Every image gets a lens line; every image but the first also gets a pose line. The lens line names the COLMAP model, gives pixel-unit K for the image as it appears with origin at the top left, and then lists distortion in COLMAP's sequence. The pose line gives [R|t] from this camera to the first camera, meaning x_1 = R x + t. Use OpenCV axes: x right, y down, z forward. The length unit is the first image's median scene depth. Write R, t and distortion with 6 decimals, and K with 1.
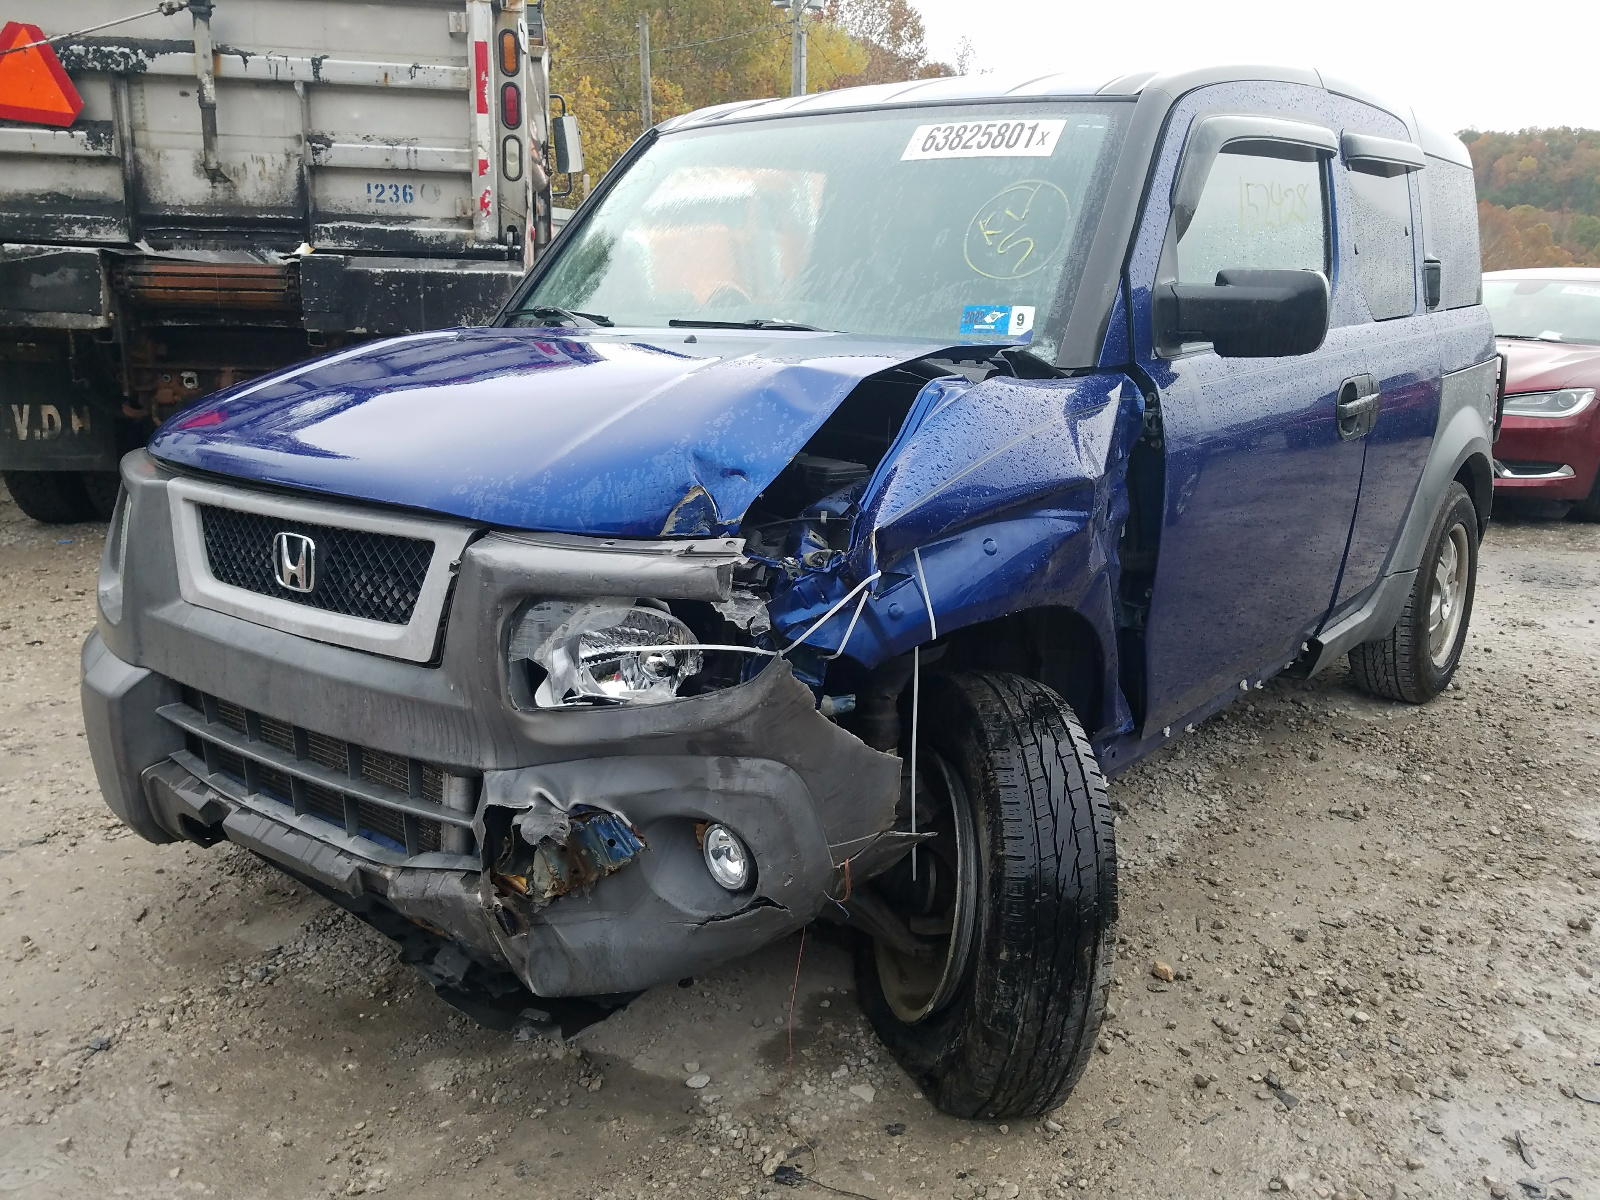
lens RADIAL K [[1209.6, 0, 802.5], [0, 1209.6, 596.7], [0, 0, 1]] dist [0.005092, -0.004535]
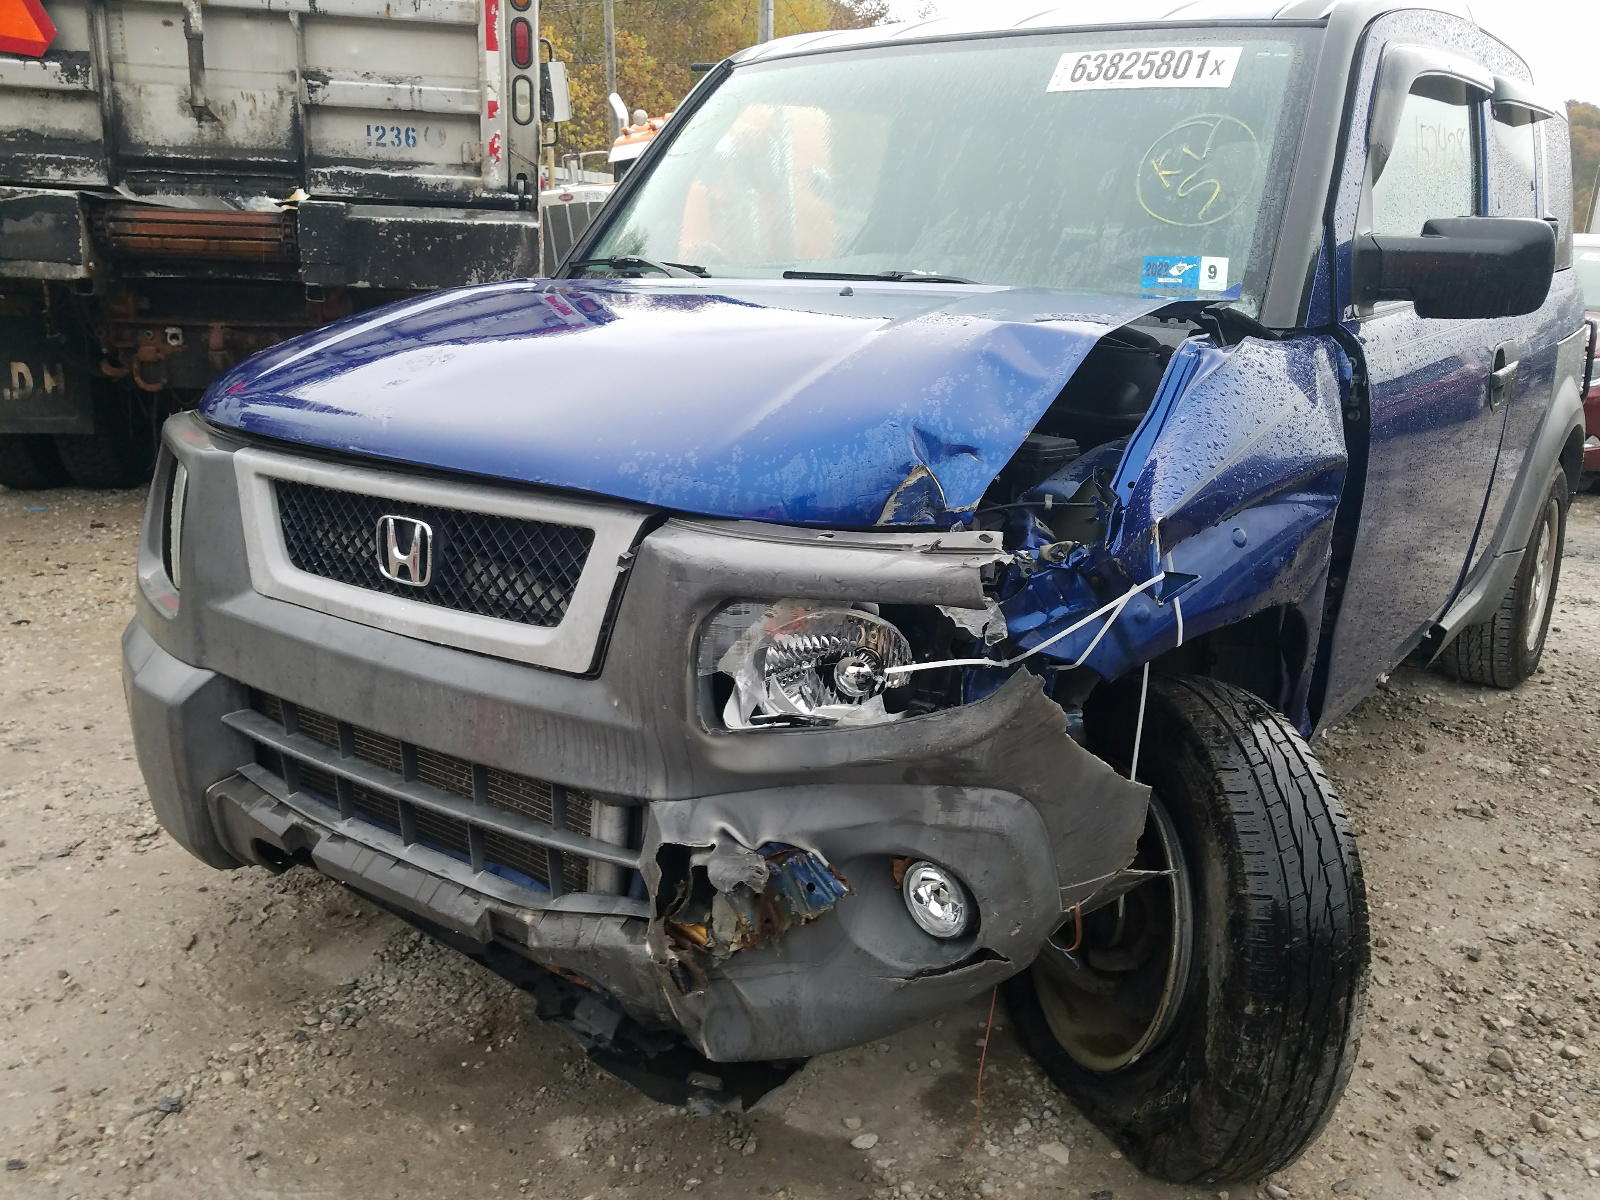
lens RADIAL K [[1209.6, 0, 797.4], [0, 1209.6, 603.3], [0, 0, 1]] dist [0.005092, -0.004535]
pose [[0.999449, 0.001158, 0.033179, -0.155756], [-0.002291, 0.999415, 0.034130, -0.019240], [-0.033121, -0.034187, 0.998866, 0.128366]]
